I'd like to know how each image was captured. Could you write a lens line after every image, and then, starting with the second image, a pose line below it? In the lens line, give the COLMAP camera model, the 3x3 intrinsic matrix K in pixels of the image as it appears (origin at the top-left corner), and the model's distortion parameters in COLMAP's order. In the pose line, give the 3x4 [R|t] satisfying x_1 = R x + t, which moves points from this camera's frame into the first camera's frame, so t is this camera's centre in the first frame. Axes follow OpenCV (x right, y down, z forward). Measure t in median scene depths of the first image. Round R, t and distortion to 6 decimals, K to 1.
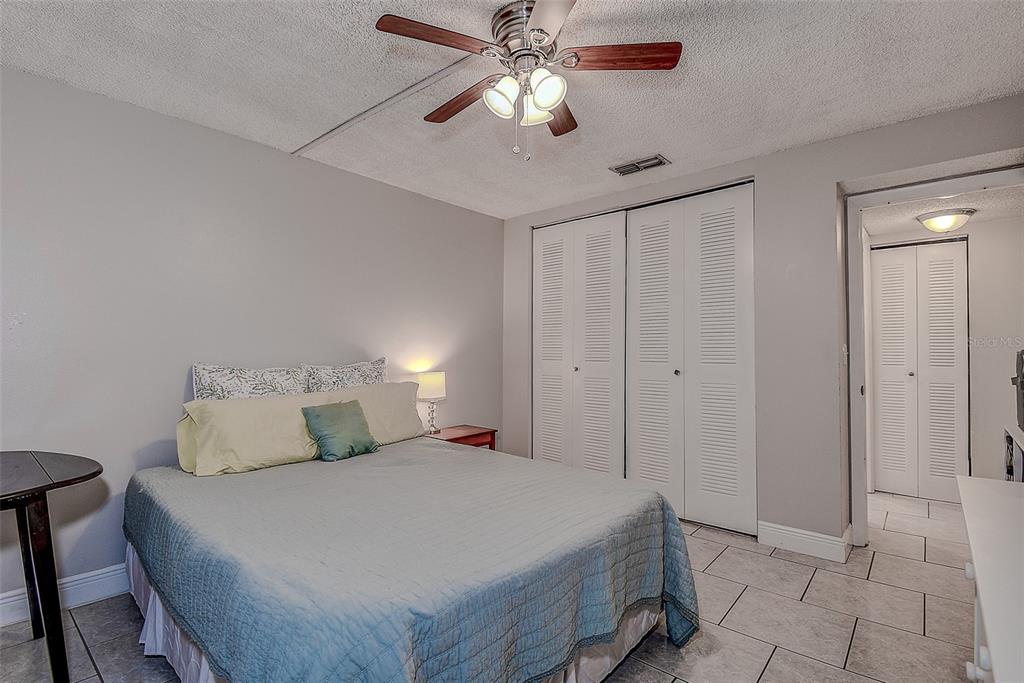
lens RADIAL K [[483.1, 0, 513.2], [0, 483.1, 340.6], [0, 0, 1]] dist [0.022490, -0.014577]
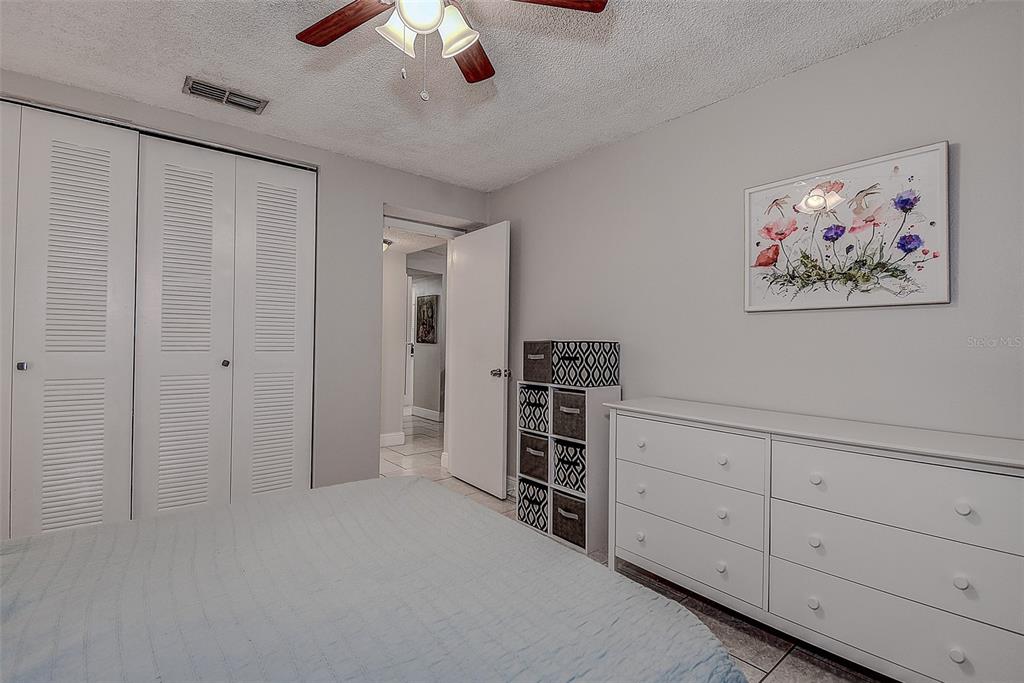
lens RADIAL K [[483.1, 0, 513.7], [0, 483.1, 344.6], [0, 0, 1]] dist [0.022490, -0.014577]
pose [[0.146748, -0.000242, 0.989174, -0.426854], [-0.029581, 0.999552, 0.004633, 0.016426], [-0.988731, -0.029941, 0.146675, 0.409272]]
